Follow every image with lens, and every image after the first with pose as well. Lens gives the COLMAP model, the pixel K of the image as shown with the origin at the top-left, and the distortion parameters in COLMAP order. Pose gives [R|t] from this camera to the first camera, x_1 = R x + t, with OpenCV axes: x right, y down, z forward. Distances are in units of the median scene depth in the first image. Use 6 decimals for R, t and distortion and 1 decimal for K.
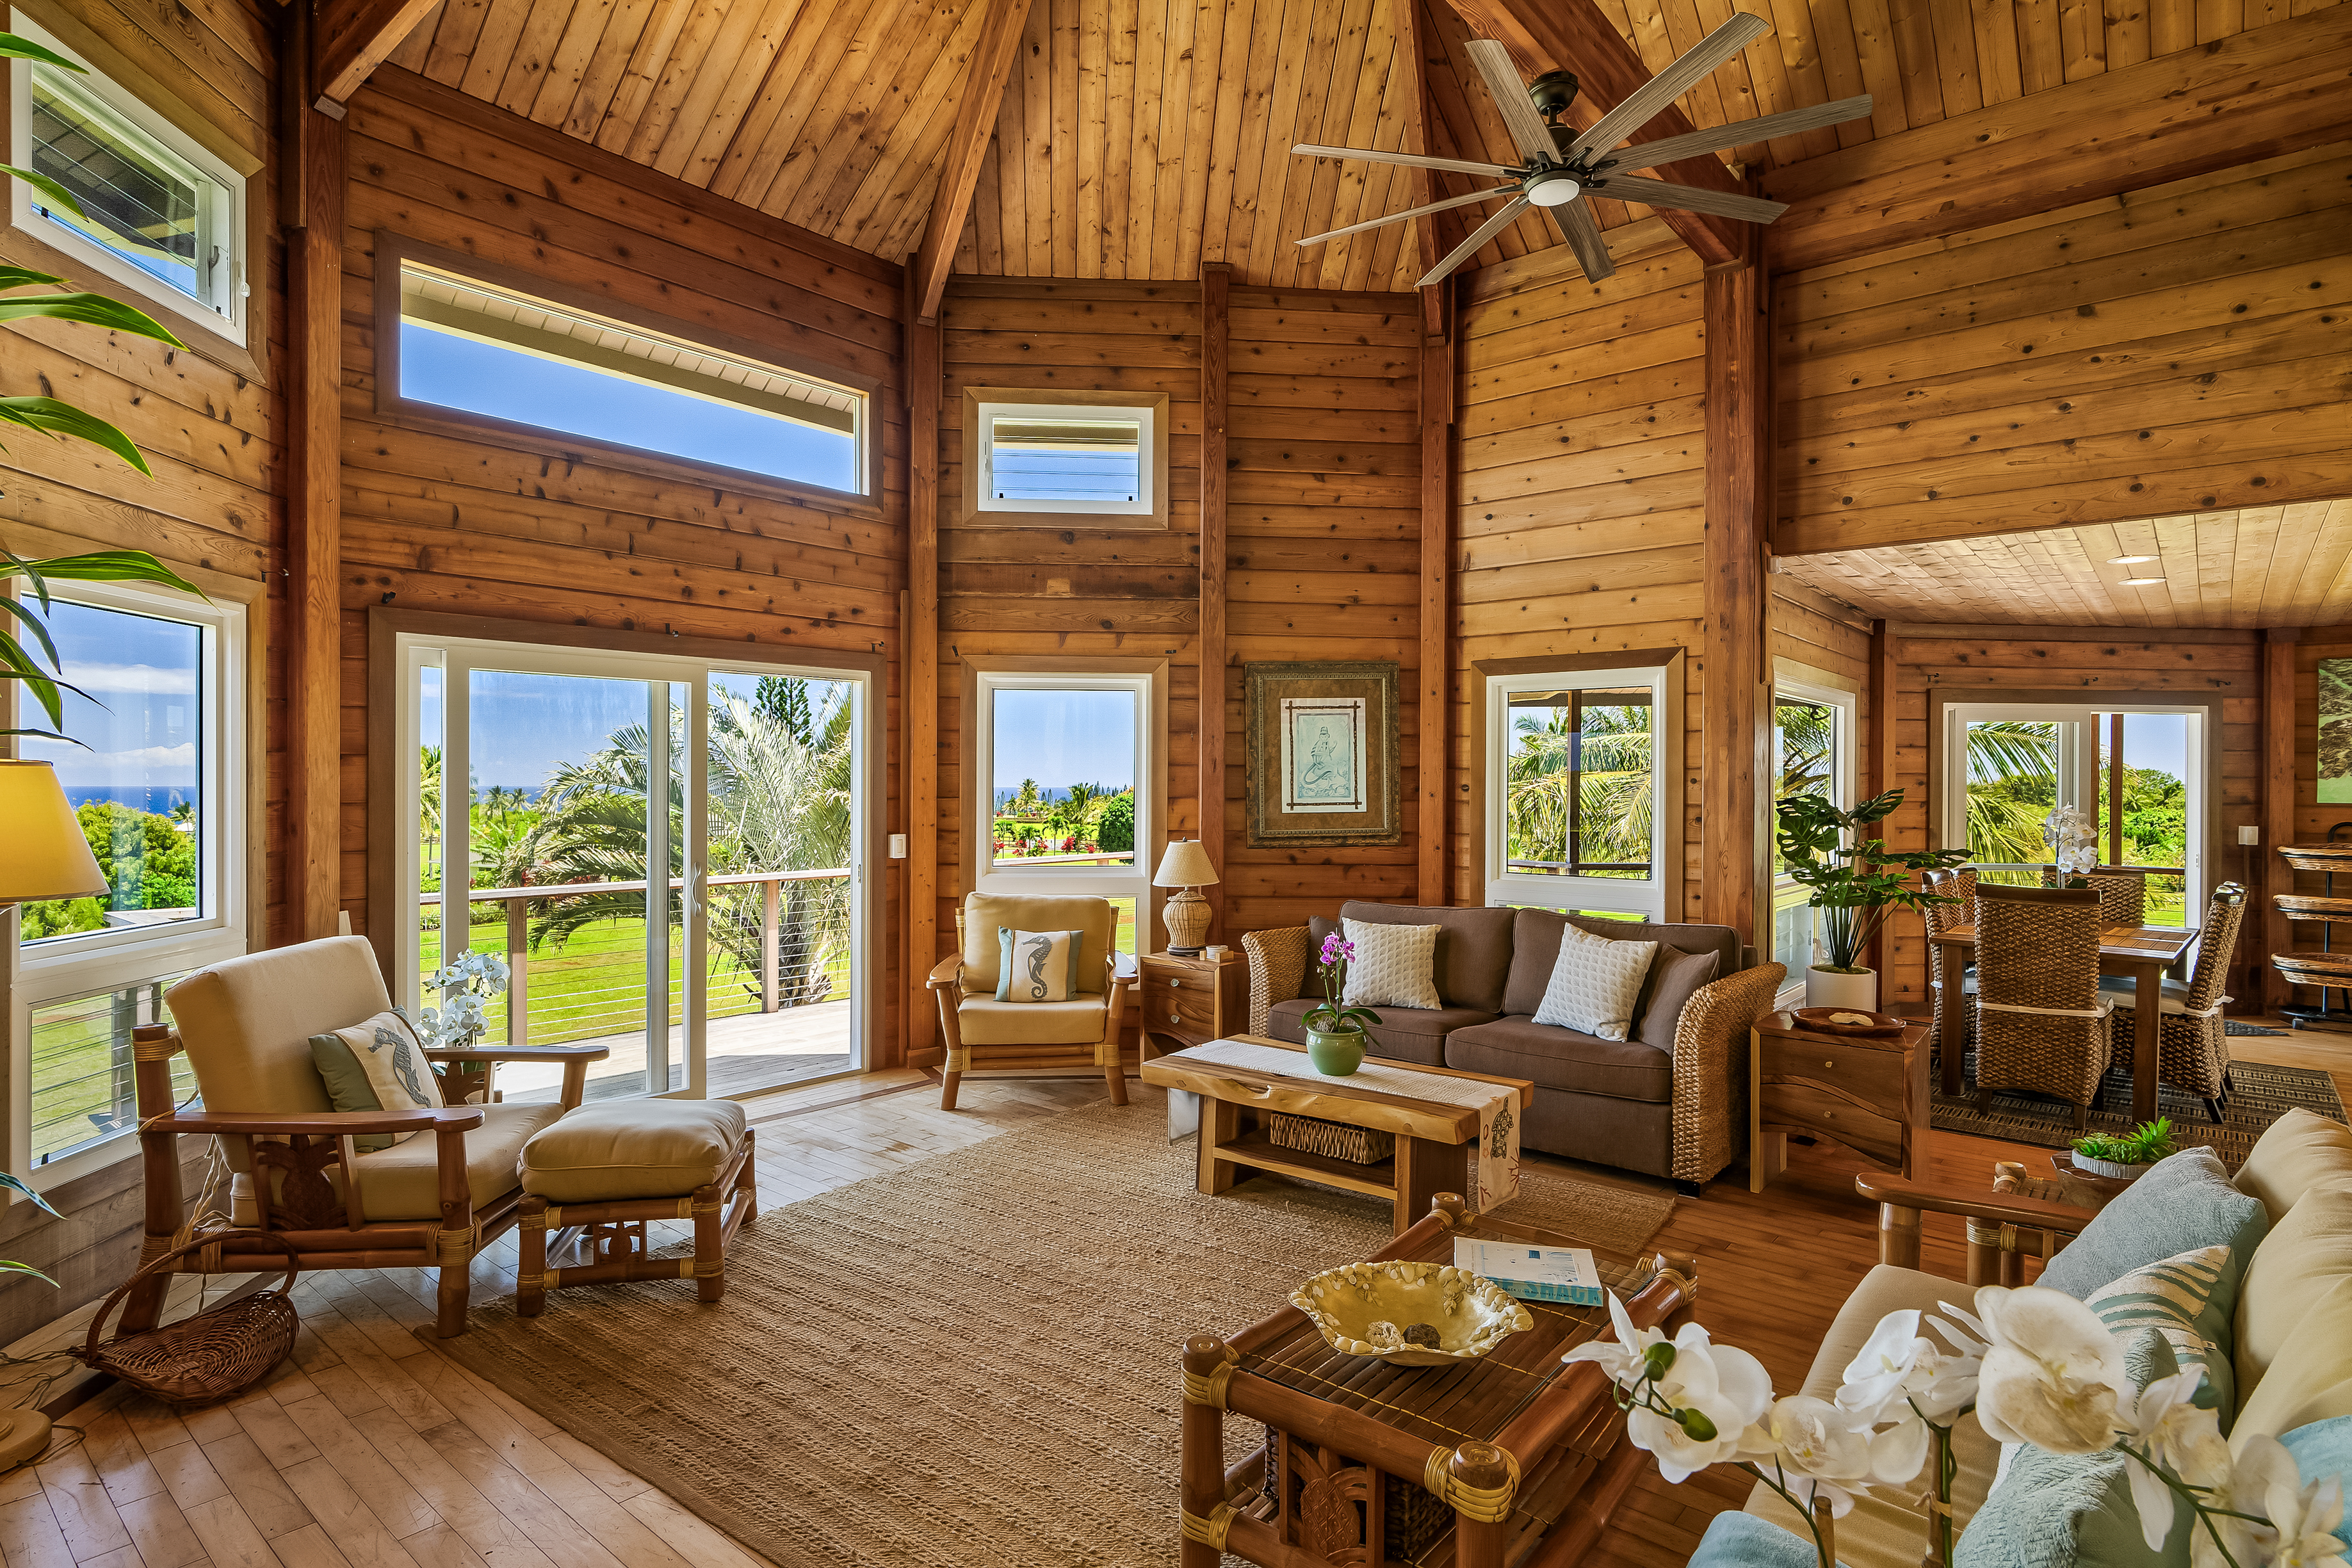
lens RADIAL K [[1231.7, 0, 1150.8], [0, 1231.7, 784.6], [0, 0, 1]] dist [-0.001288, 0.000608]
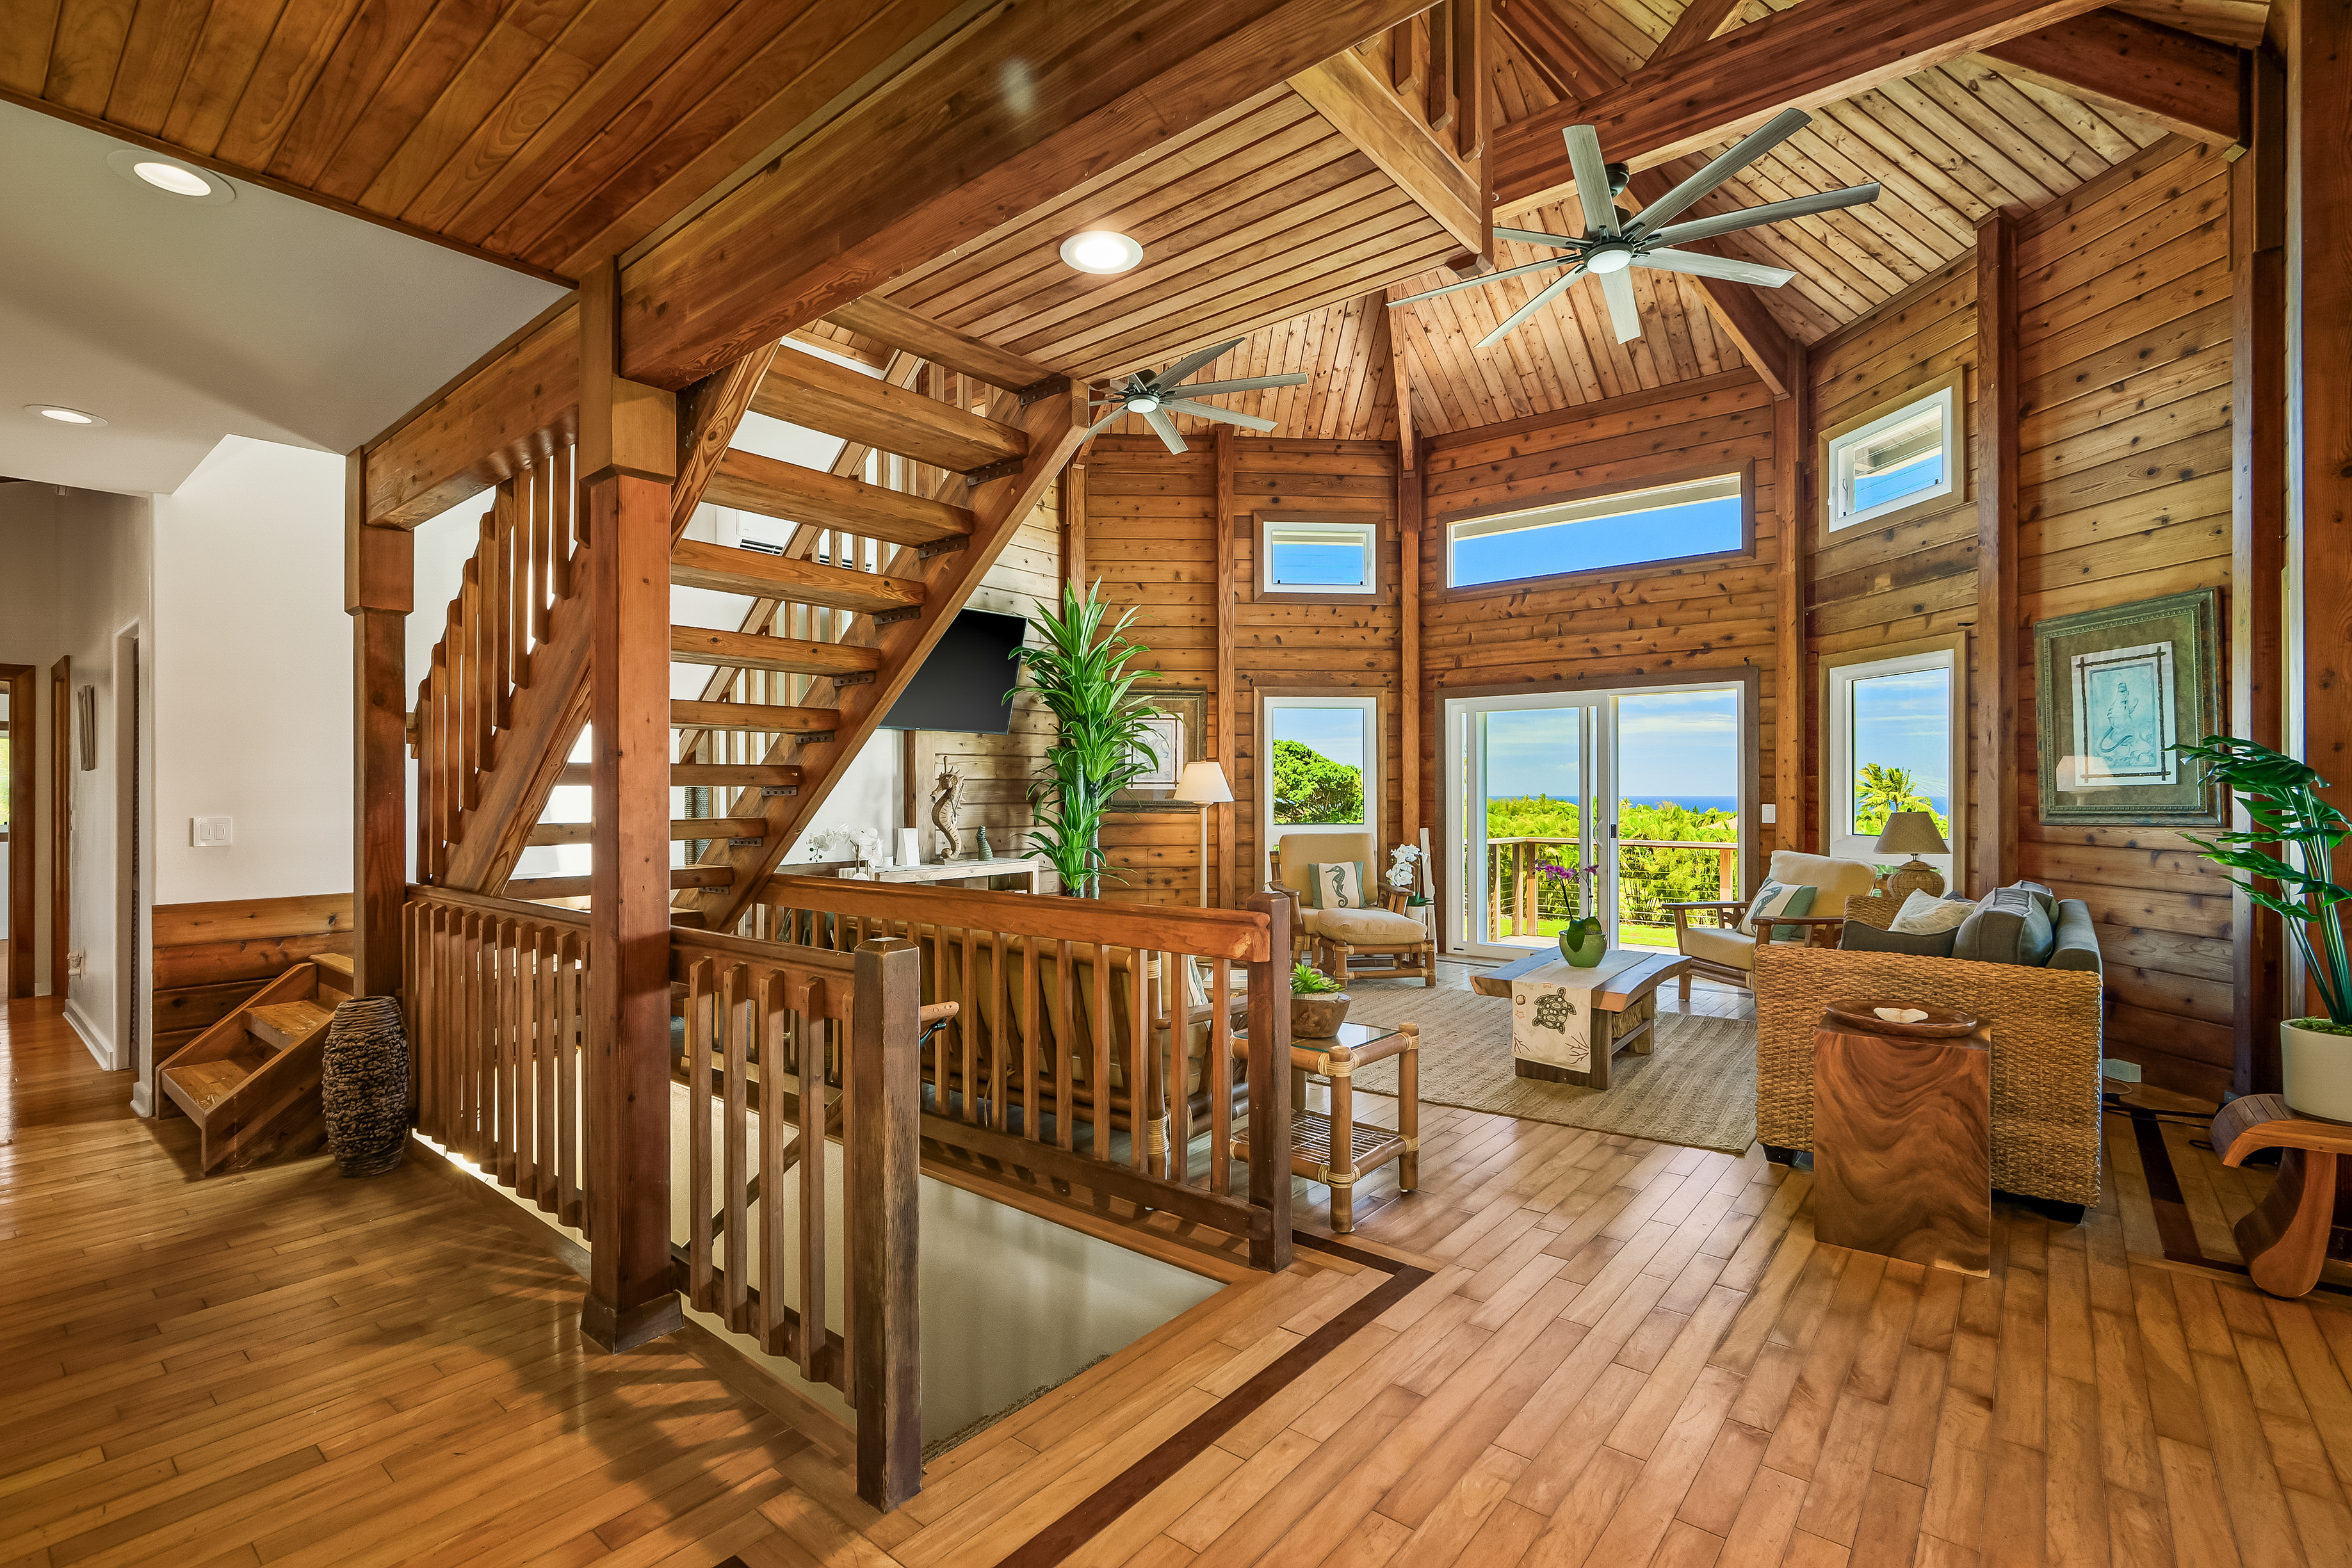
lens RADIAL K [[1052.3, 0, 1169.8], [0, 1052.3, 784.9], [0, 0, 1]] dist [-0.007923, 0.002643]
pose [[0.022571, -0.008001, -0.999713, 0.875125], [0.001910, 0.999966, -0.007960, 0.028099], [0.999743, -0.001730, 0.022586, 0.351254]]
